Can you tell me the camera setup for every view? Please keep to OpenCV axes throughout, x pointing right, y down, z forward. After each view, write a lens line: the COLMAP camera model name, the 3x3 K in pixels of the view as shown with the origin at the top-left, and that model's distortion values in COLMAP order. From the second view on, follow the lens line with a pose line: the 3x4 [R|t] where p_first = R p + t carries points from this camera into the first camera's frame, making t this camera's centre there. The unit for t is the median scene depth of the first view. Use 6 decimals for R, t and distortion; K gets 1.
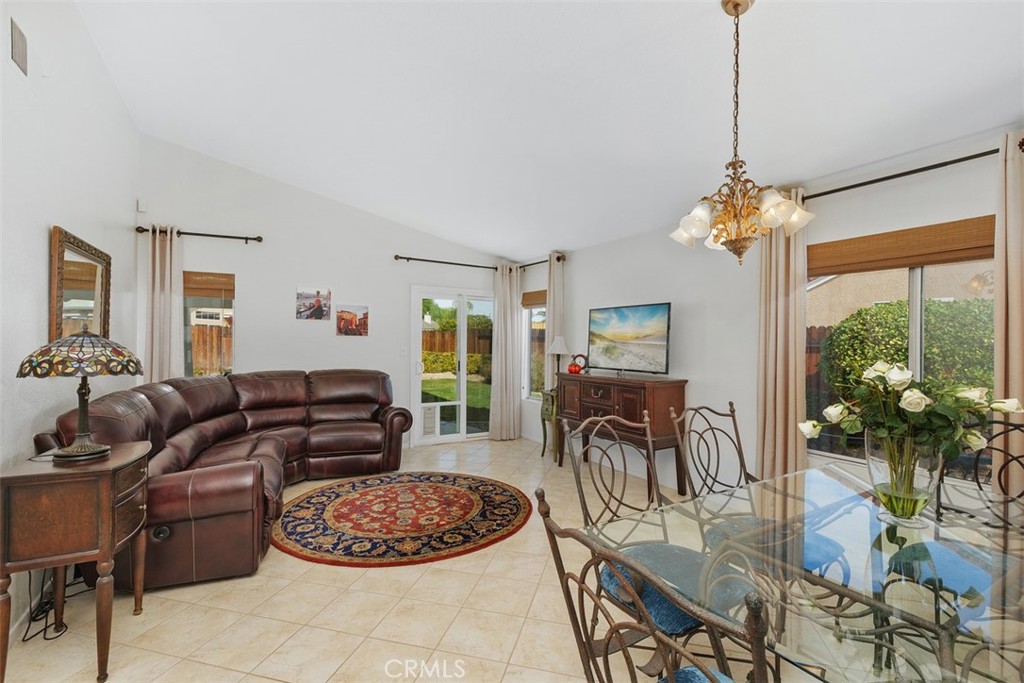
lens RADIAL K [[467.6, 0, 513.2], [0, 467.6, 348.1], [0, 0, 1]] dist [-0.000460, -0.000240]
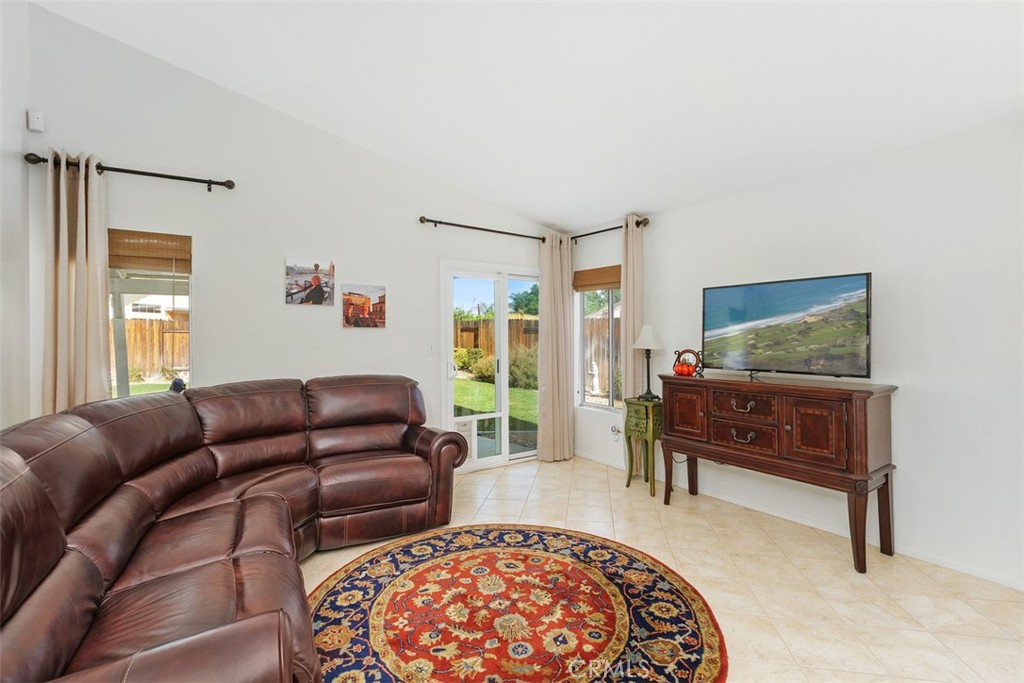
lens RADIAL K [[476.9, 0, 517.6], [0, 476.9, 339.3], [0, 0, 1]] dist [0.002606, 0.000095]
pose [[0.996584, -0.012246, 0.081671, -0.207711], [0.012491, 0.999919, -0.002486, -0.004711], [-0.081634, 0.003497, 0.996656, 0.310599]]
